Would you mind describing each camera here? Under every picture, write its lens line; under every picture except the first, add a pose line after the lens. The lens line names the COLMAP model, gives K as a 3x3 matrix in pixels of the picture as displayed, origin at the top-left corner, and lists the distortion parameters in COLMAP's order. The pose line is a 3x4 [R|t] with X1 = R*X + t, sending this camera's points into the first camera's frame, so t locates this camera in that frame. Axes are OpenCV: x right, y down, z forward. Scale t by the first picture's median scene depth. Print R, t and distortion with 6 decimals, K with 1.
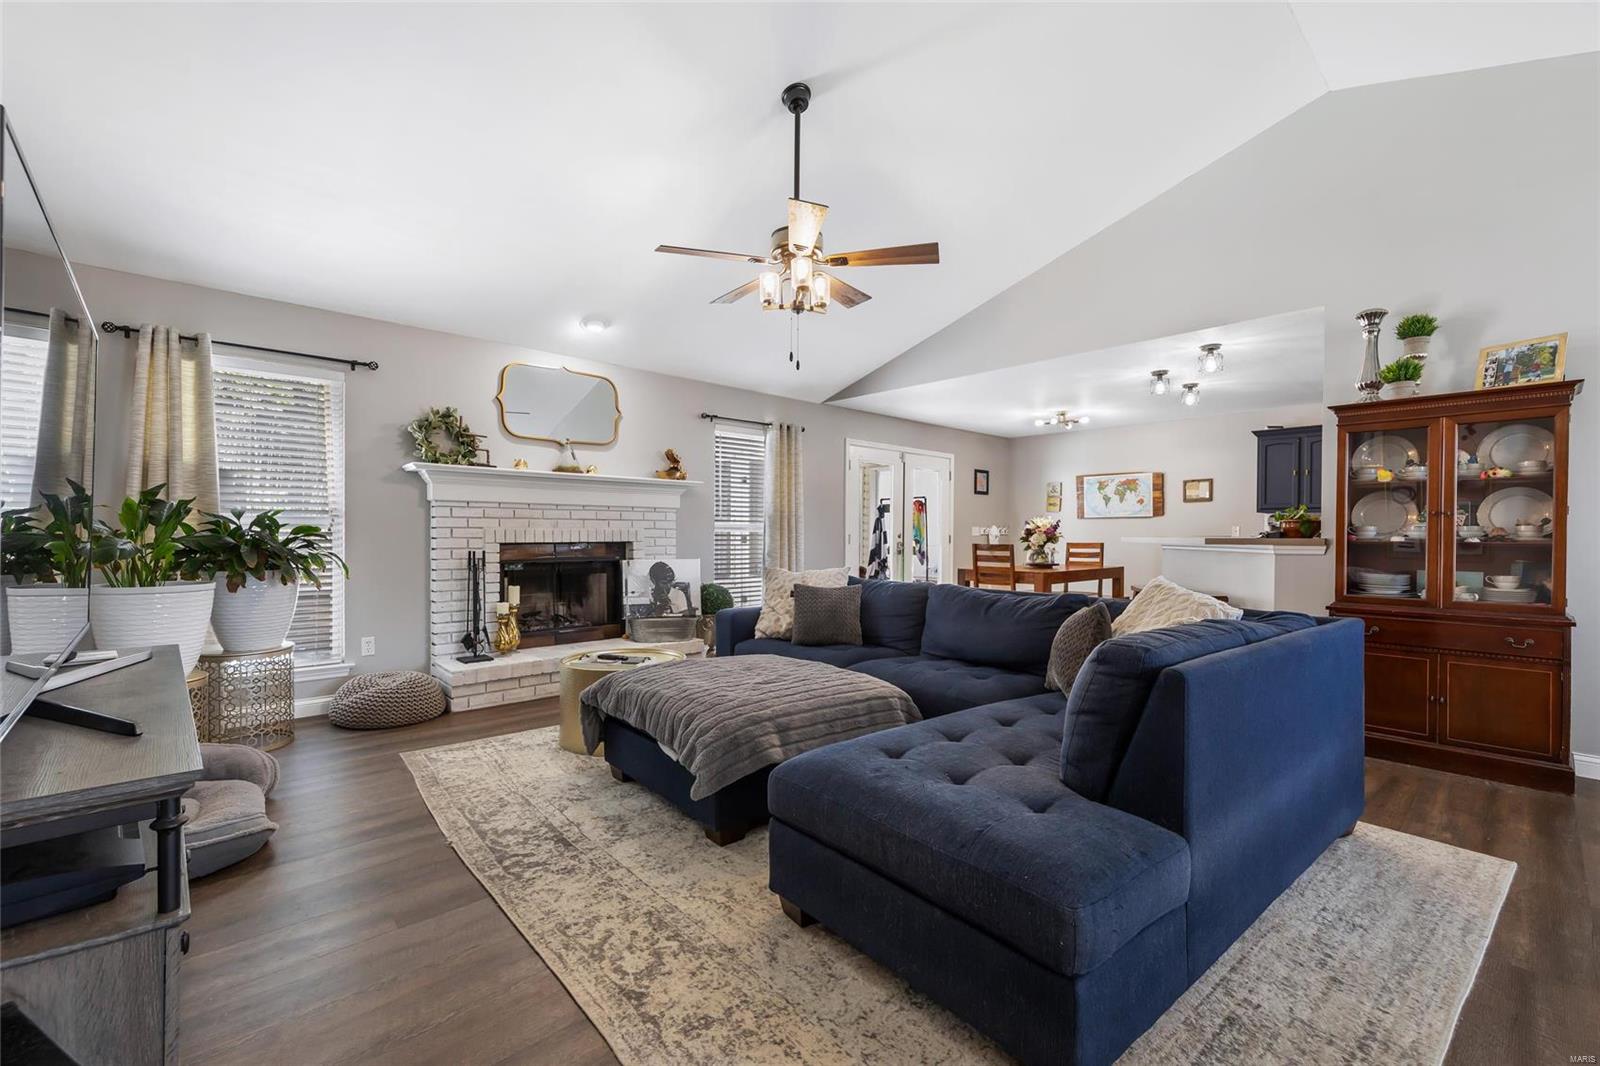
lens RADIAL K [[684.5, 0, 794.8], [0, 684.5, 534.4], [0, 0, 1]] dist [0.009956, -0.000149]
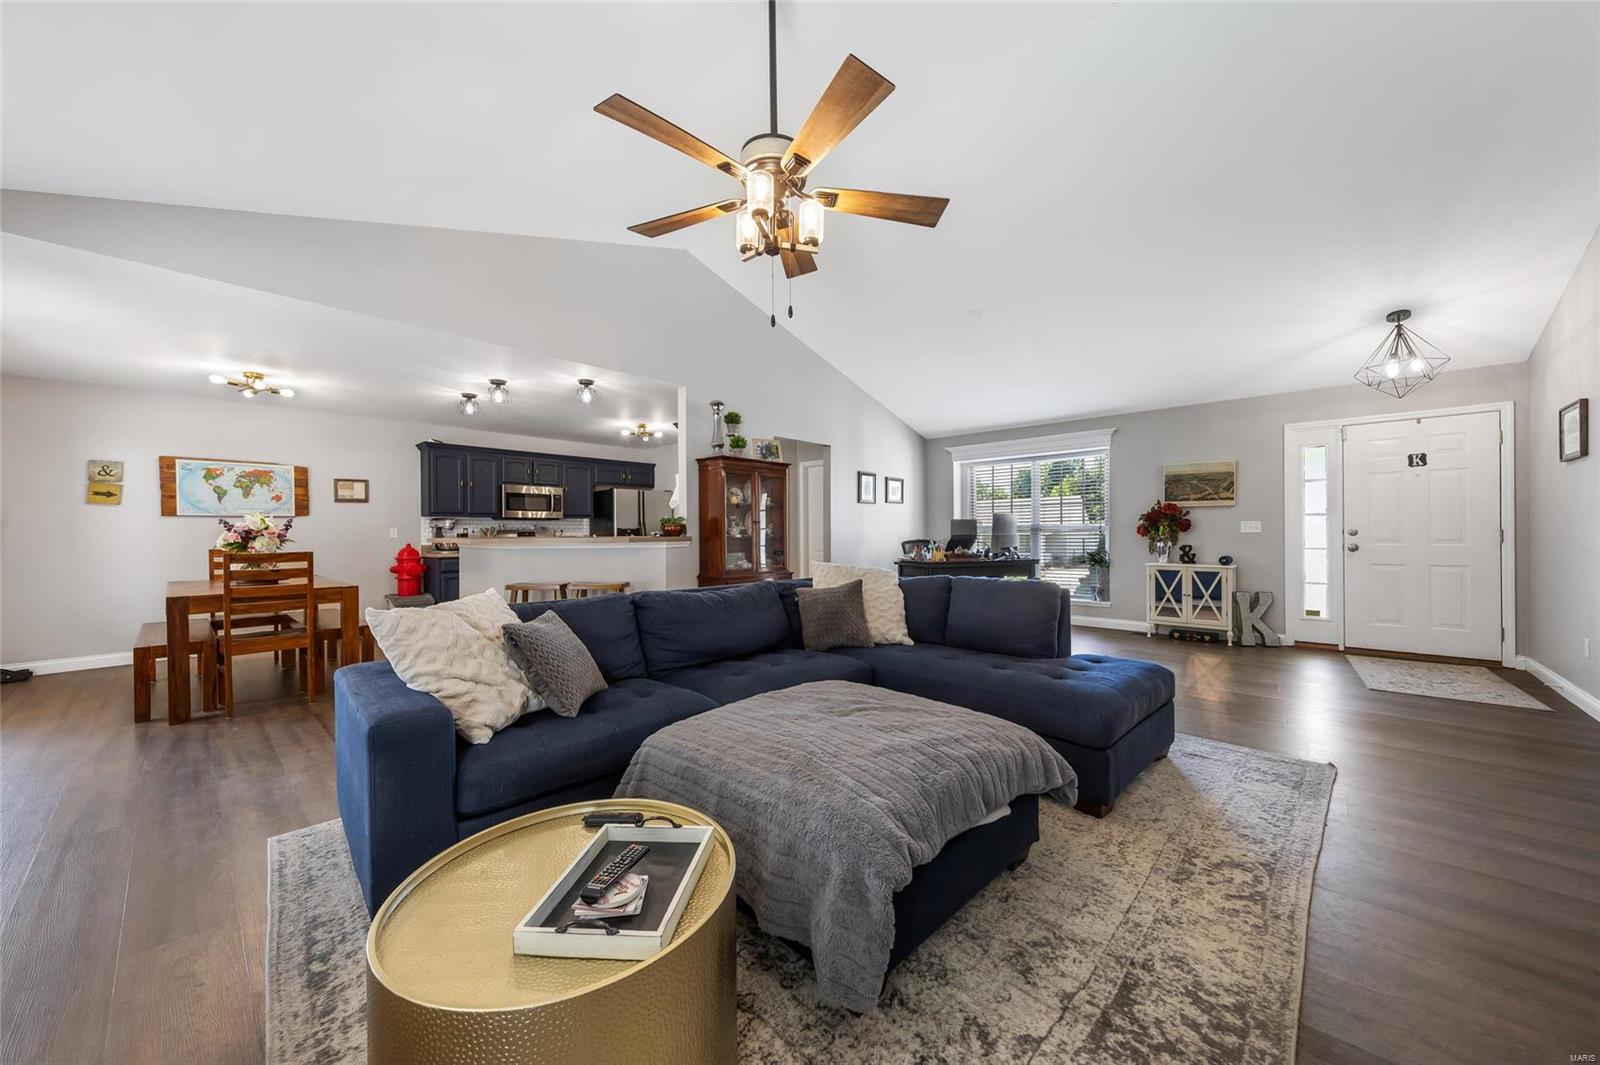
lens RADIAL K [[576.0, 0, 796.3], [0, 576.0, 533.2], [0, 0, 1]] dist [0.006342, -0.000152]
pose [[-0.095284, -0.007757, 0.995420, -0.763135], [0.008568, 0.999926, 0.008613, -0.014708], [-0.995413, 0.009350, -0.095211, 1.200772]]
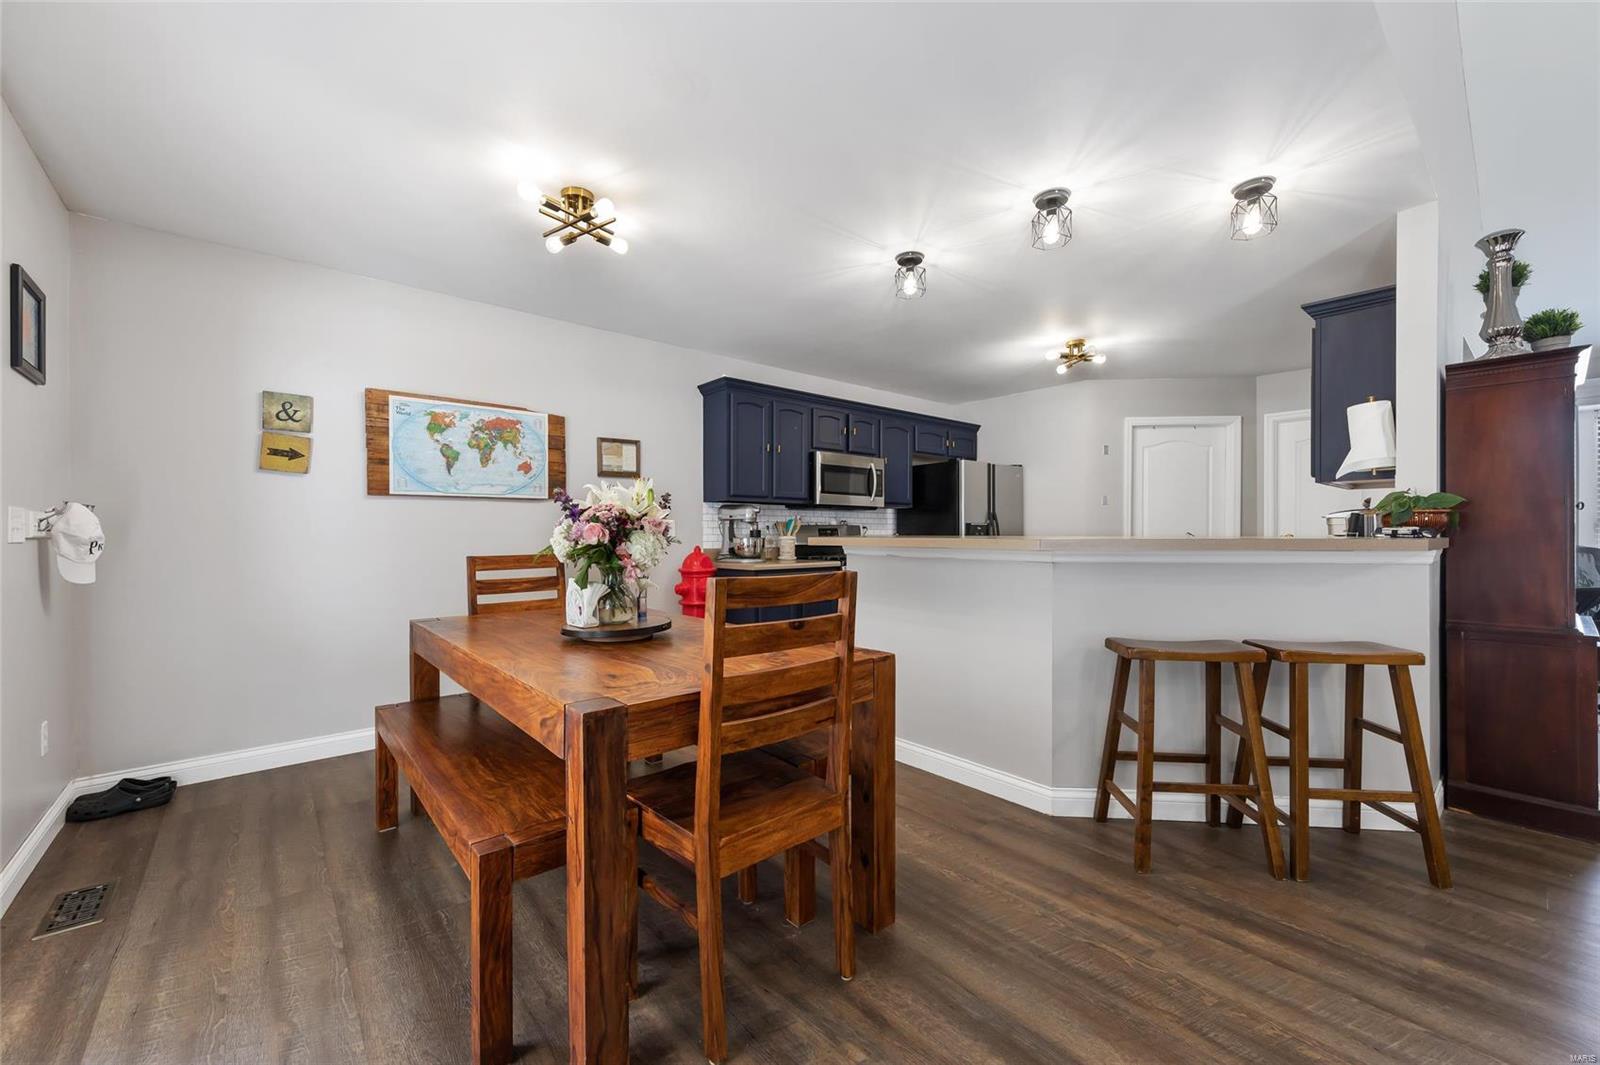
lens RADIAL K [[631.1, 0, 794.2], [0, 631.1, 537.7], [0, 0, 1]] dist [0.000344, 0.000057]
pose [[0.005589, -0.013645, 0.999891, 0.128553], [0.003758, 0.999900, 0.013624, -0.007627], [-0.999977, 0.003682, 0.005640, 2.251682]]
